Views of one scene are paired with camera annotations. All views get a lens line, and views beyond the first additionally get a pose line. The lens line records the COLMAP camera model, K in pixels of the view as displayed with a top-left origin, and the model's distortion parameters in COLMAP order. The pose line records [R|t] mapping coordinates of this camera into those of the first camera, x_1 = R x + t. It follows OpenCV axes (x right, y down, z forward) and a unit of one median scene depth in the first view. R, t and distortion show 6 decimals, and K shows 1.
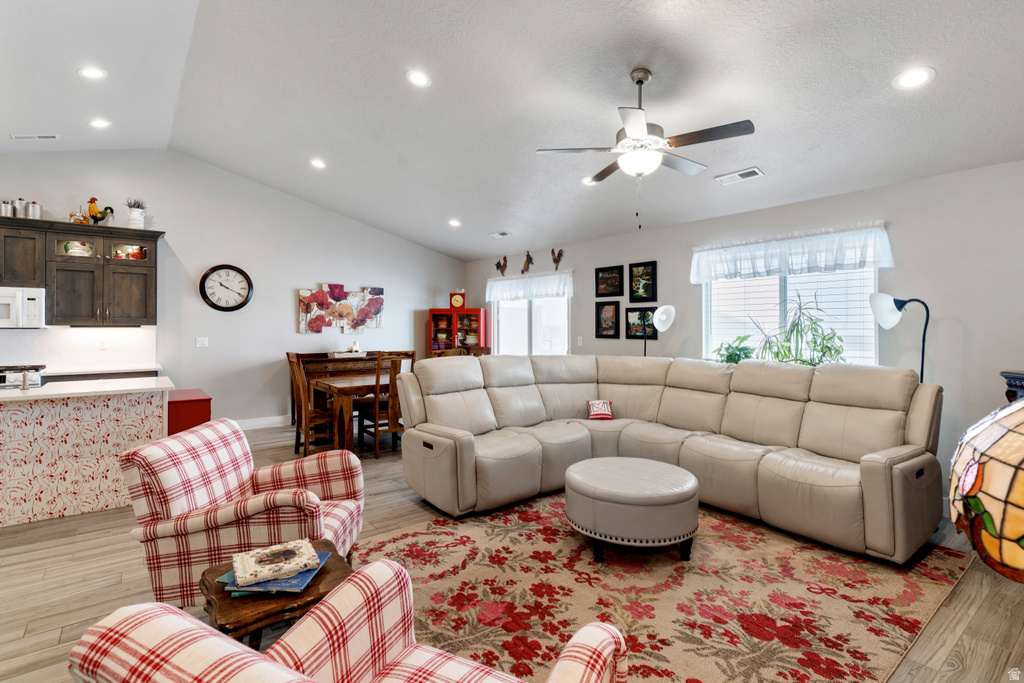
lens RADIAL K [[491.7, 0, 511.1], [0, 491.7, 325.7], [0, 0, 1]] dist [0.003980, -0.000605]
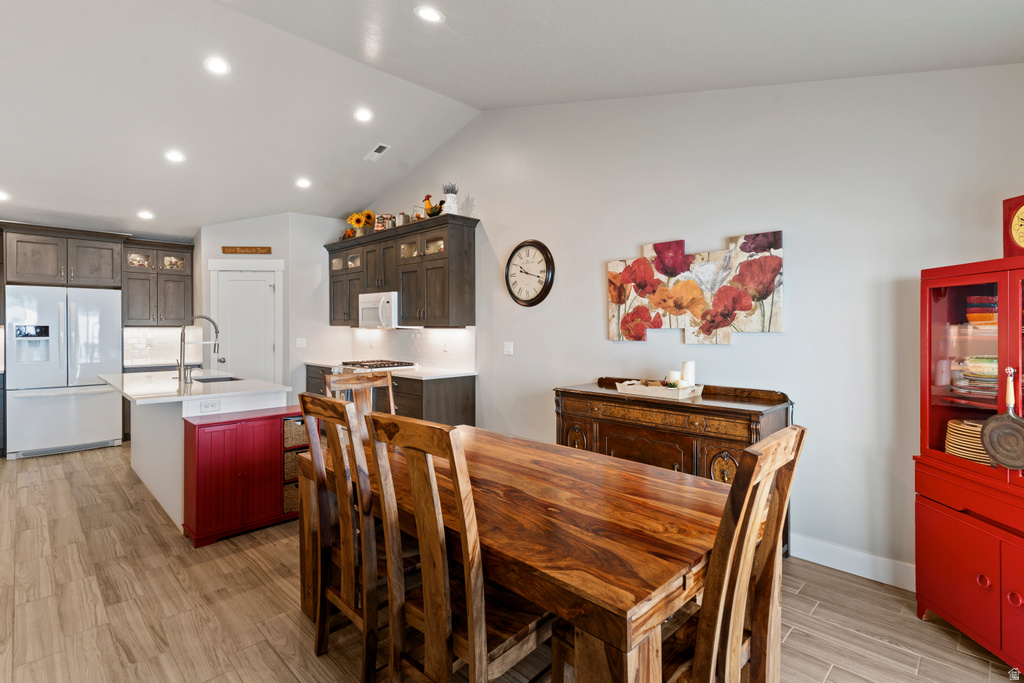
lens RADIAL K [[491.7, 0, 504.0], [0, 491.7, 328.8], [0, 0, 1]] dist [0.003980, -0.000605]
pose [[0.125761, 0.004754, -0.992049, 0.132333], [-0.002731, 0.999986, 0.004446, -0.000218], [0.992057, 0.002150, 0.125772, 1.018425]]
